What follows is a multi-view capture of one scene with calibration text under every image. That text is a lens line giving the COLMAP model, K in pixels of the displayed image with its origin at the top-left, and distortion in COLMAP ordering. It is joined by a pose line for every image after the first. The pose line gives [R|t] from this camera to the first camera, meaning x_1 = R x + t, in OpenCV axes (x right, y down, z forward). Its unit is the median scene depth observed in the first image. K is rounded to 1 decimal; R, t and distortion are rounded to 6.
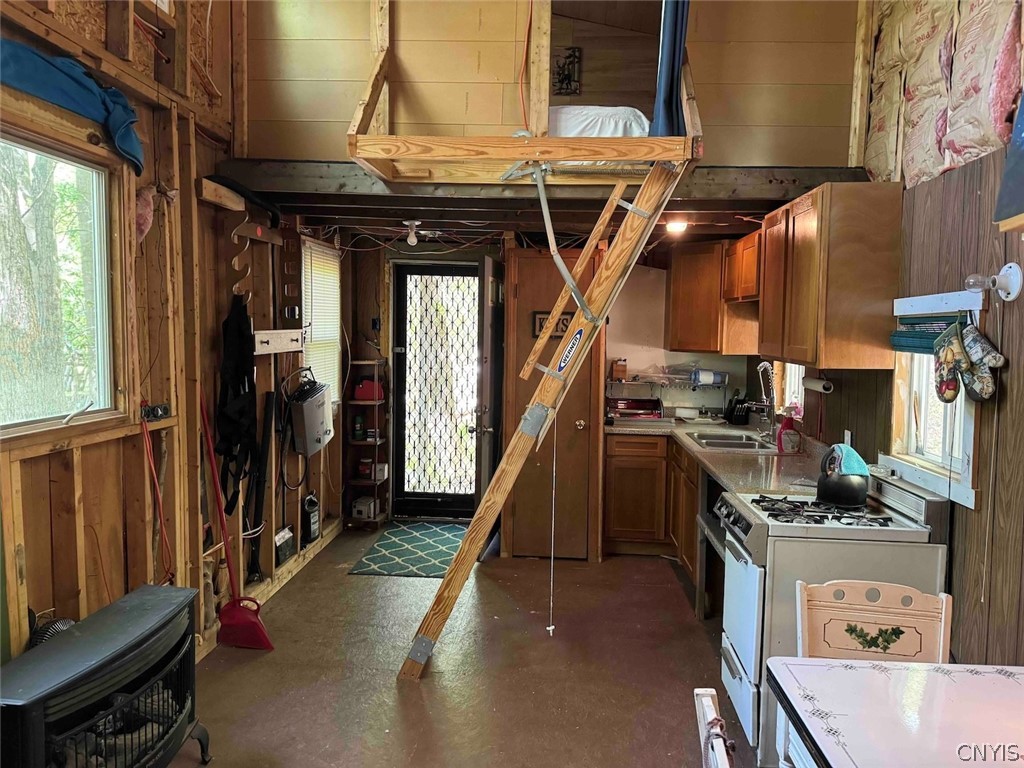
lens RADIAL K [[742.2, 0, 512.0], [0, 742.2, 384.0], [0, 0, 1]] dist [0.153972, -0.272195]
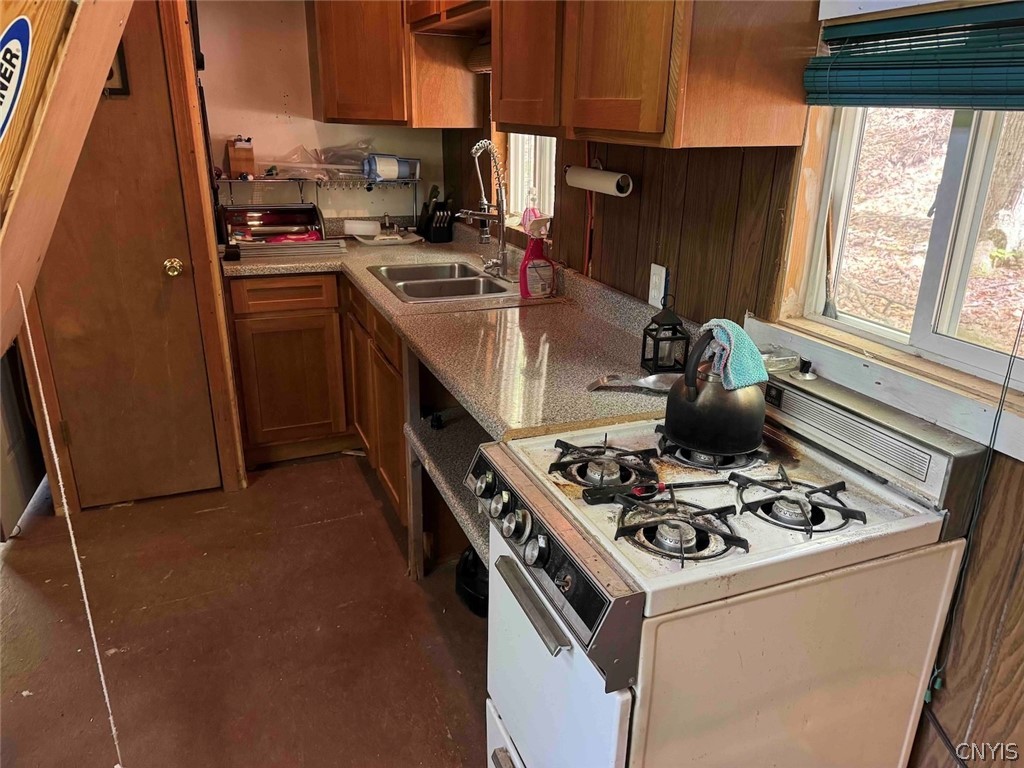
lens RADIAL K [[742.2, 0, 512.0], [0, 742.2, 384.0], [0, 0, 1]] dist [0.153972, -0.272195]
pose [[0.902764, -0.148023, 0.403863, 0.078873], [0.031755, 0.959295, 0.280615, -0.009538], [-0.428962, -0.240504, 0.870718, 0.393816]]
